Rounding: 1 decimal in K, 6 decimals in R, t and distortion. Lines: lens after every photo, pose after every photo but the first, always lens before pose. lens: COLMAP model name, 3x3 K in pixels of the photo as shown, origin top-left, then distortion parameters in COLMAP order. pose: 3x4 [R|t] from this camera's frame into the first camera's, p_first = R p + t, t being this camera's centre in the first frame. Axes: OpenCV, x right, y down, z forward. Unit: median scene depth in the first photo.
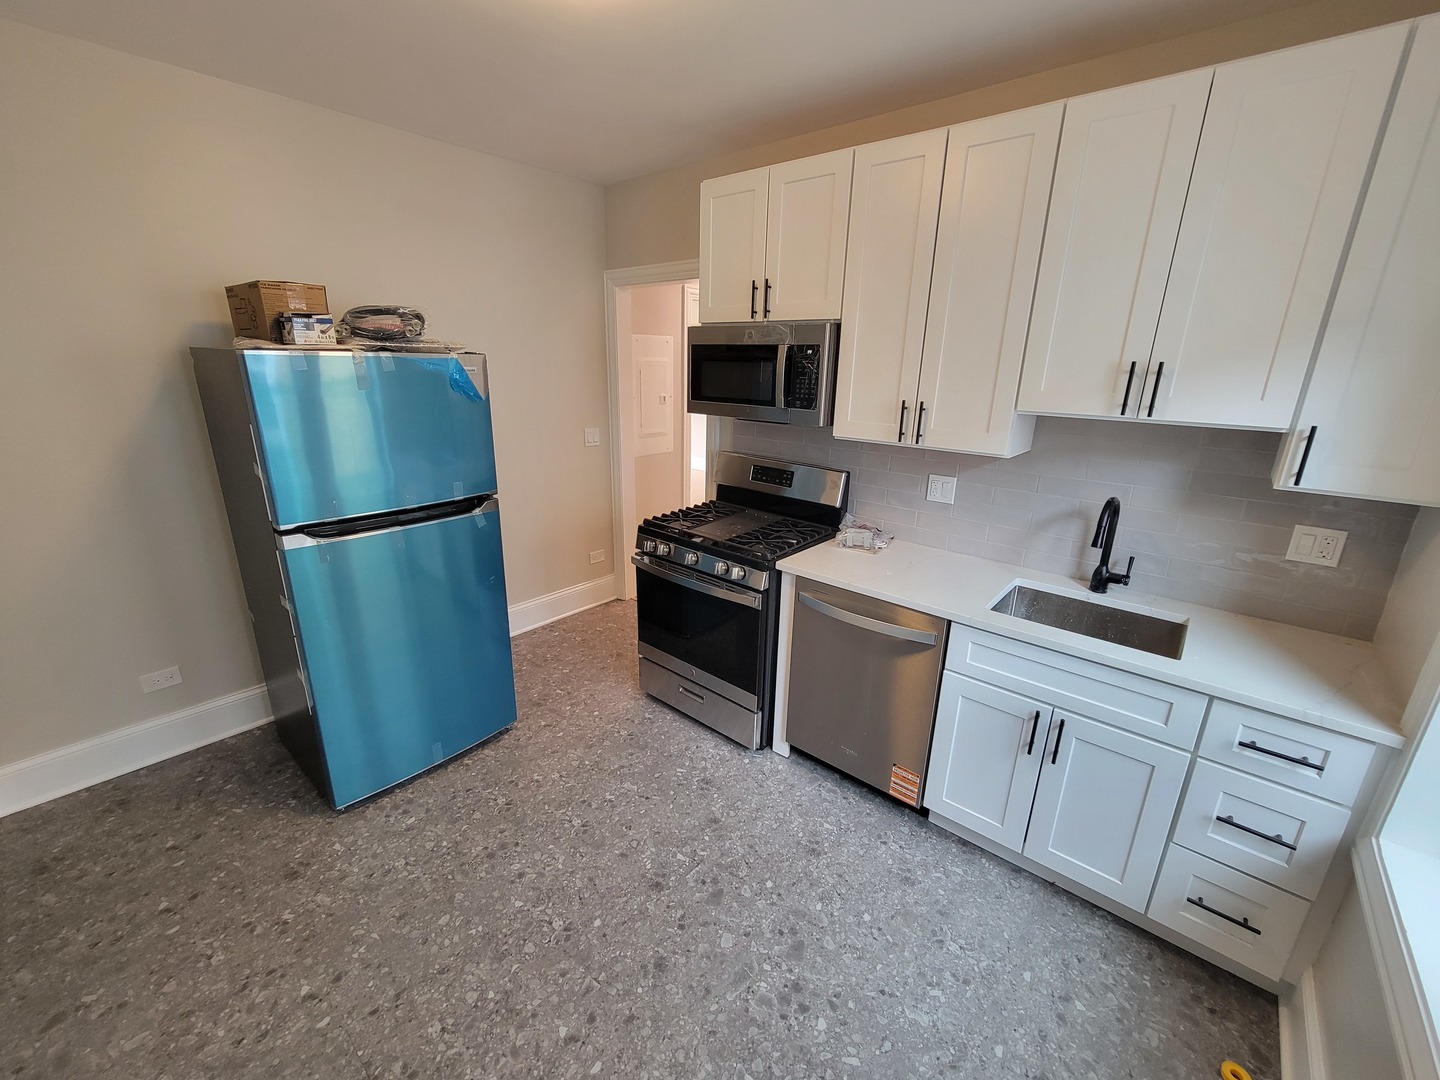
lens RADIAL K [[591.0, 0, 717.2], [0, 591.0, 542.2], [0, 0, 1]] dist [-0.003116, 0.000981]
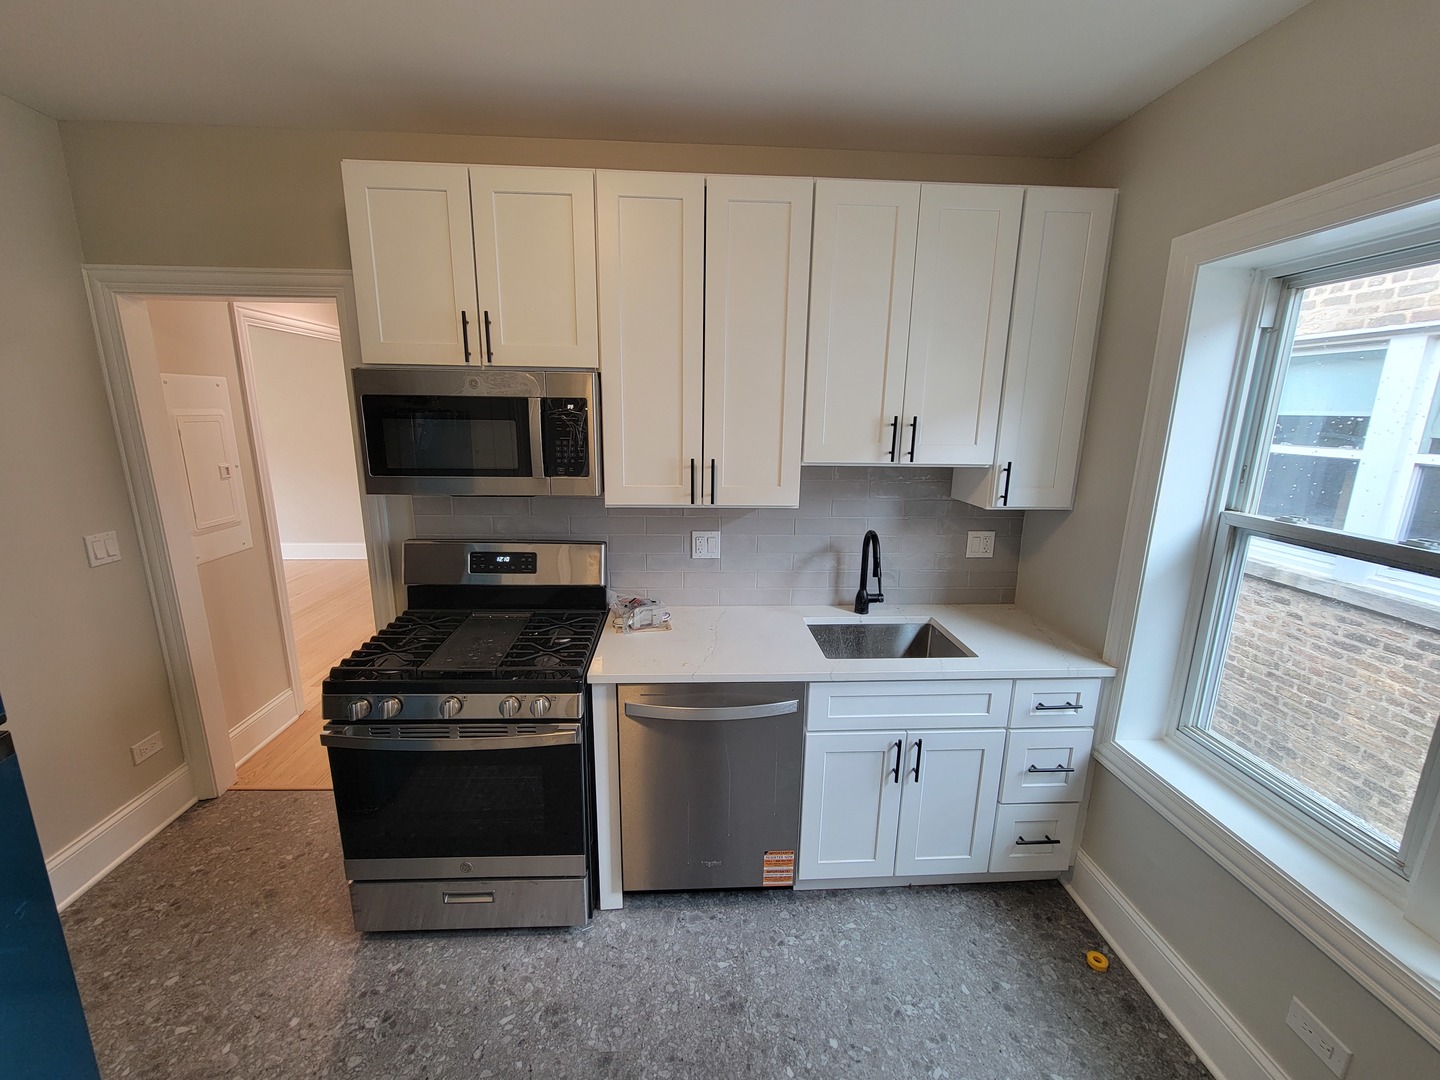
lens RADIAL K [[591.0, 0, 717.2], [0, 591.0, 542.2], [0, 0, 1]] dist [-0.003116, 0.000981]
pose [[0.718604, -0.163670, 0.675885, -0.285255], [0.206818, 0.978232, 0.016995, -0.119700], [-0.663954, 0.127573, 0.736811, 0.313435]]
